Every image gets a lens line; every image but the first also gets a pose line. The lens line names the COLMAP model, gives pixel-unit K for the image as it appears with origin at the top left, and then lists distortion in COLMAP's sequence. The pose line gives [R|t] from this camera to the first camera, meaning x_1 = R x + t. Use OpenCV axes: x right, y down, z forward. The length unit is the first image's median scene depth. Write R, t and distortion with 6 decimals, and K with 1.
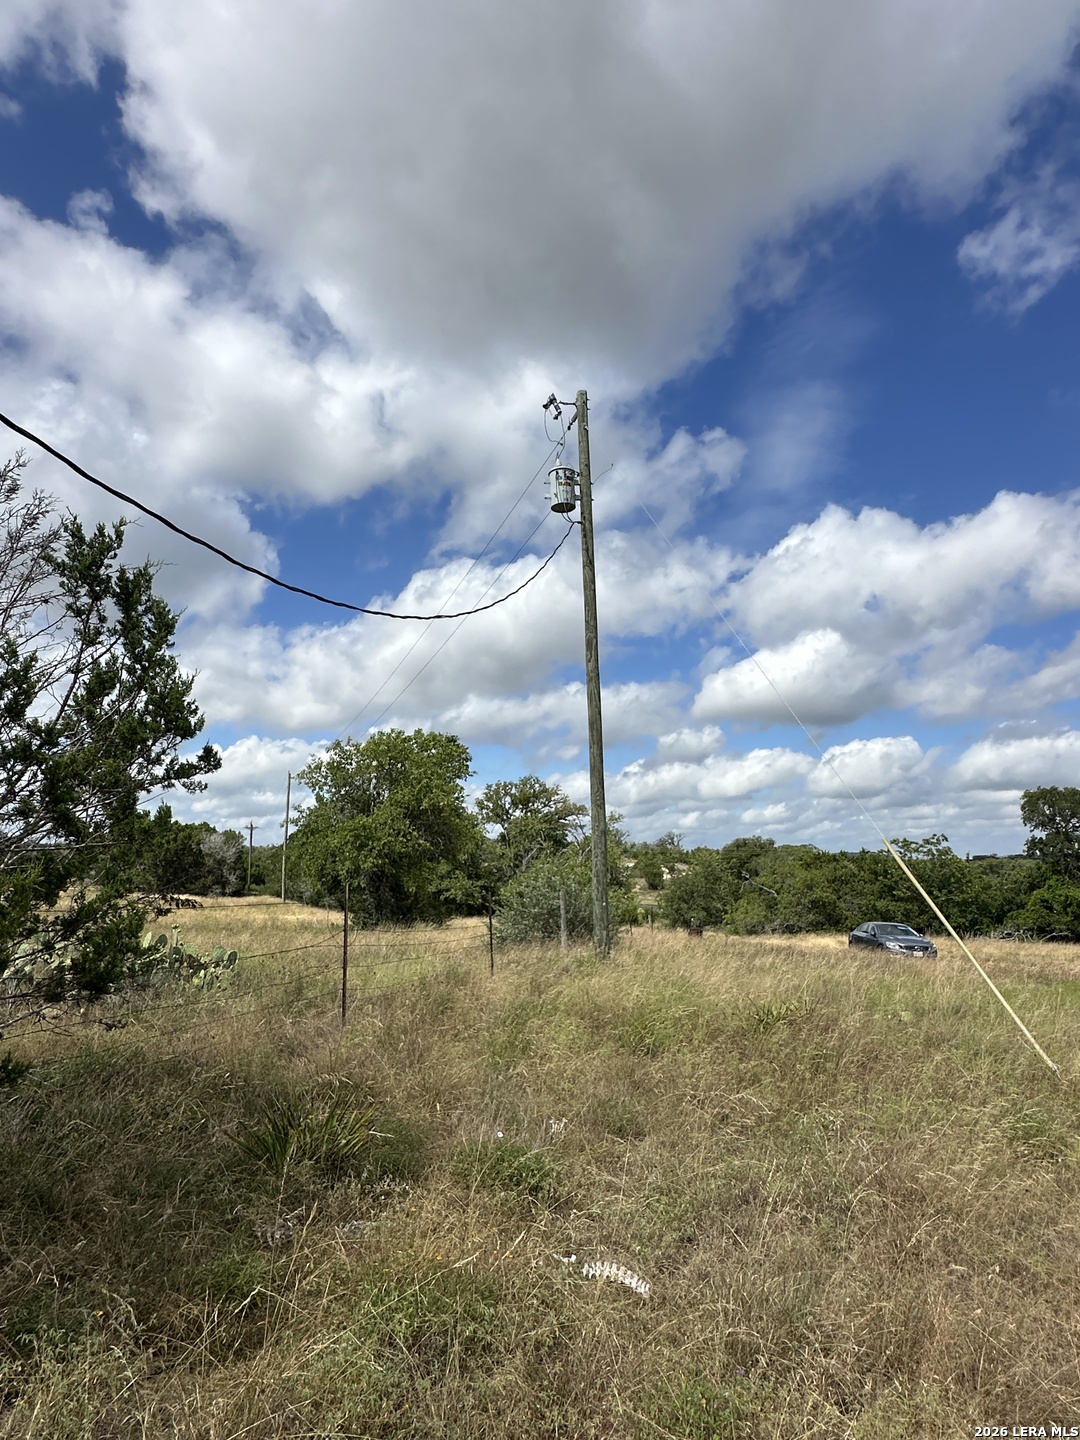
lens RADIAL K [[986.6, 0, 540.2], [0, 986.6, 720.9], [0, 0, 1]] dist [-0.006952, -0.002256]
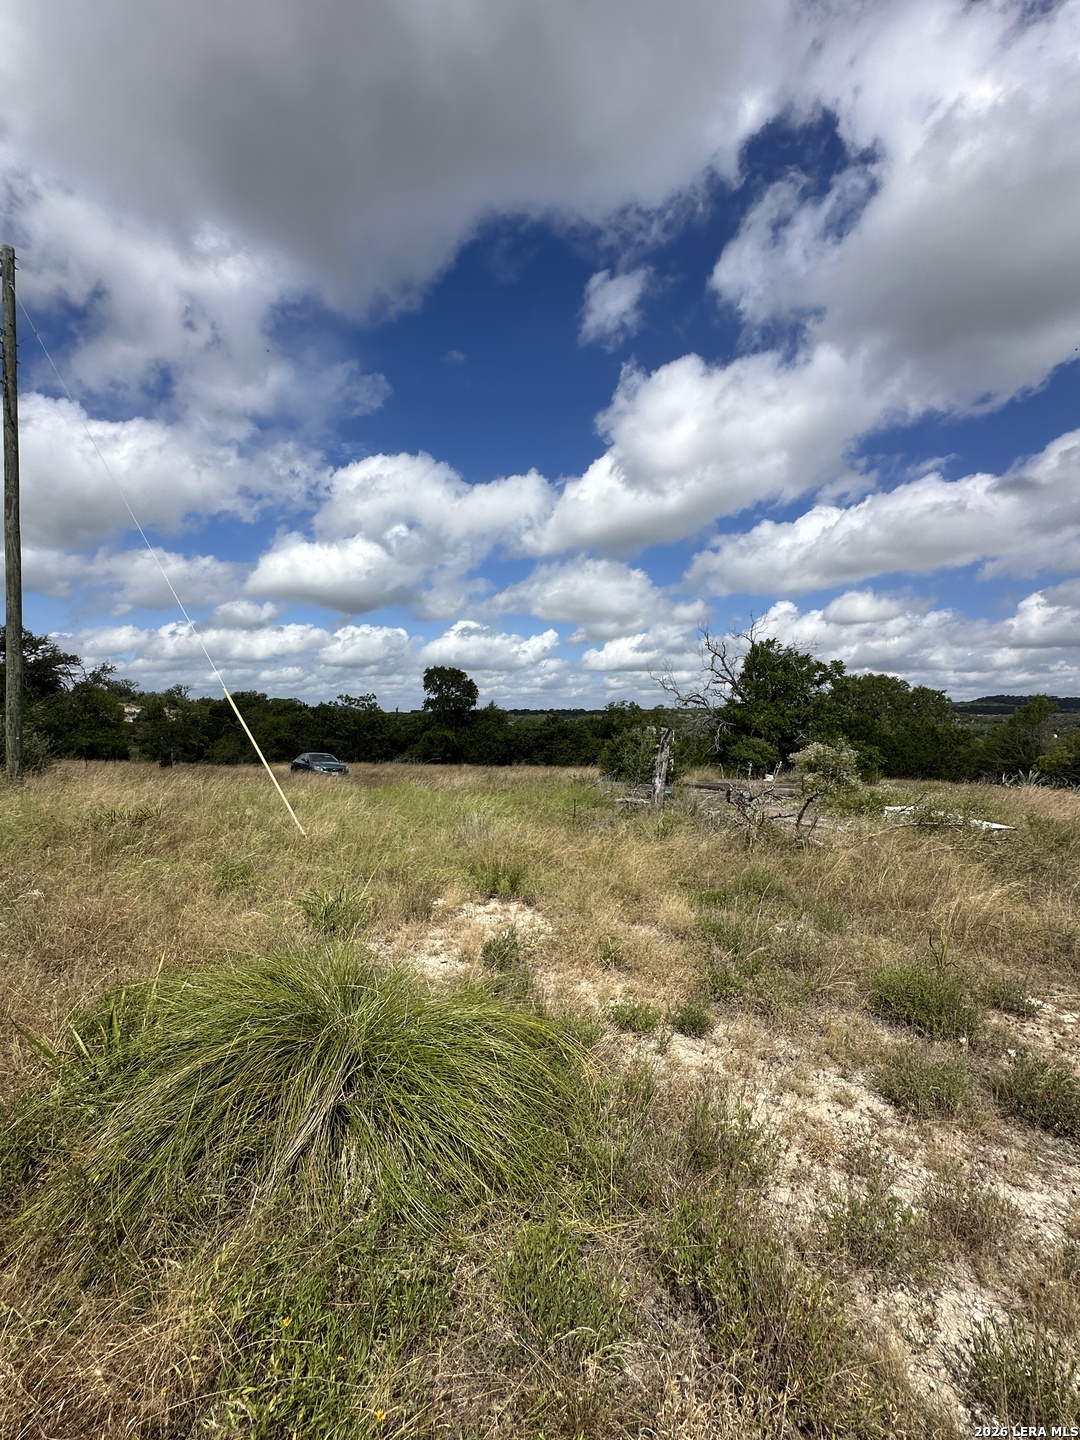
lens RADIAL K [[692.2, 0, 539.5], [0, 692.2, 719.9], [0, 0, 1]] dist [-0.001510, -0.000133]
pose [[0.728497, 0.011307, 0.684956, -0.126653], [-0.119178, 0.986709, 0.110465, 0.011278], [-0.674603, -0.162105, 0.720162, 0.096937]]
